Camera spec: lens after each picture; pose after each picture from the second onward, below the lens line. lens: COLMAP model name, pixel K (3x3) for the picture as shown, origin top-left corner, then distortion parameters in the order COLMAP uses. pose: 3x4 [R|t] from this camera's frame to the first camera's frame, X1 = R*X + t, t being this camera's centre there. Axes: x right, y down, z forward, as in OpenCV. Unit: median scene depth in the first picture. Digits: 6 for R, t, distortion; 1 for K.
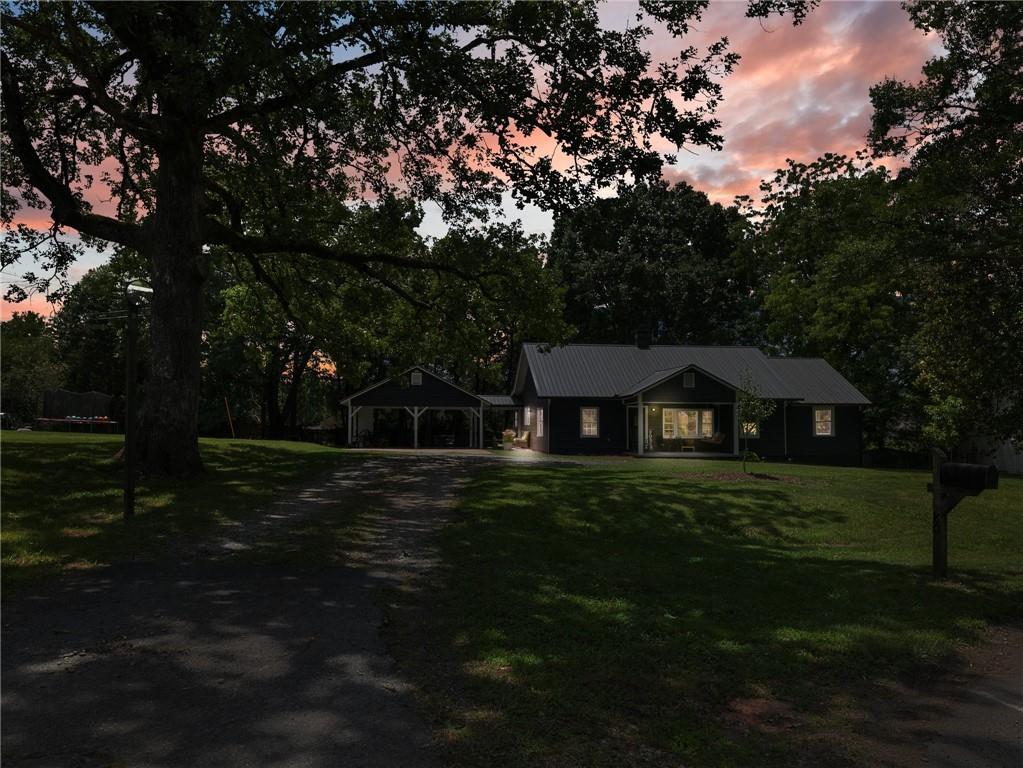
lens RADIAL K [[742.4, 0, 512.8], [0, 742.4, 387.7], [0, 0, 1]] dist [-0.003307, -0.000558]
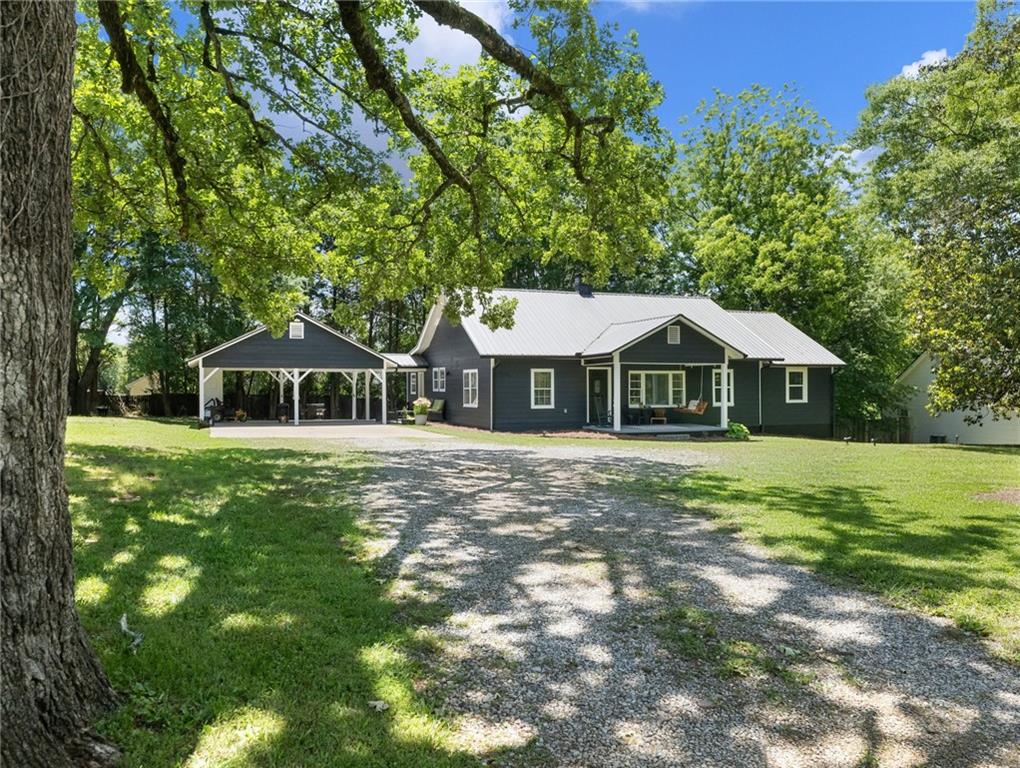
lens RADIAL K [[753.1, 0, 509.0], [0, 753.1, 378.9], [0, 0, 1]] dist [0.003896, 0.000189]
pose [[0.972340, -0.004049, 0.233536, -0.099423], [-0.005752, 0.999131, 0.041273, 0.003806], [-0.233500, -0.041474, 0.971472, 0.219129]]
